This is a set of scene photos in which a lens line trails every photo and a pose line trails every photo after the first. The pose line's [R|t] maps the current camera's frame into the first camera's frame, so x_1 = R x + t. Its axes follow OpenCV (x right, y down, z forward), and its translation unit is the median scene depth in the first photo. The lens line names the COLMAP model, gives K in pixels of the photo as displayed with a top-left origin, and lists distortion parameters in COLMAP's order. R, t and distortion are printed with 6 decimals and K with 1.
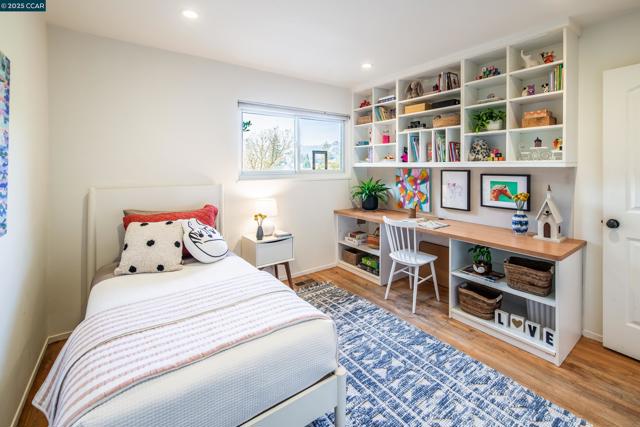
lens RADIAL K [[289.6, 0, 337.9], [0, 289.6, 168.5], [0, 0, 1]] dist [-0.000656, 0.000086]
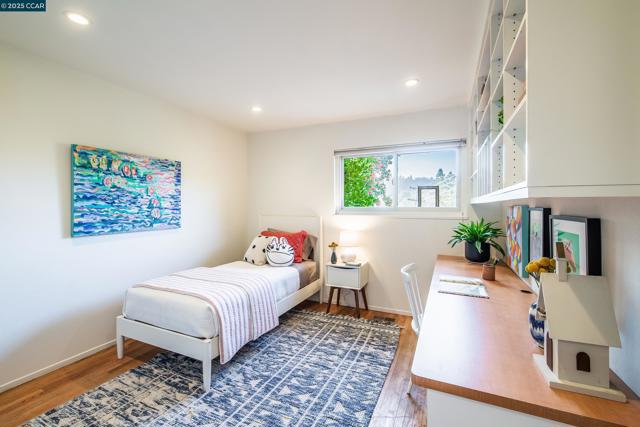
lens RADIAL K [[278.8, 0, 324.3], [0, 278.8, 212.4], [0, 0, 1]] dist [-0.000123, 0.000009]
pose [[0.470487, 0.024071, -0.882078, 0.790272], [-0.011550, 0.999710, 0.021121, 0.008380], [0.882331, 0.000251, 0.470629, 0.449364]]
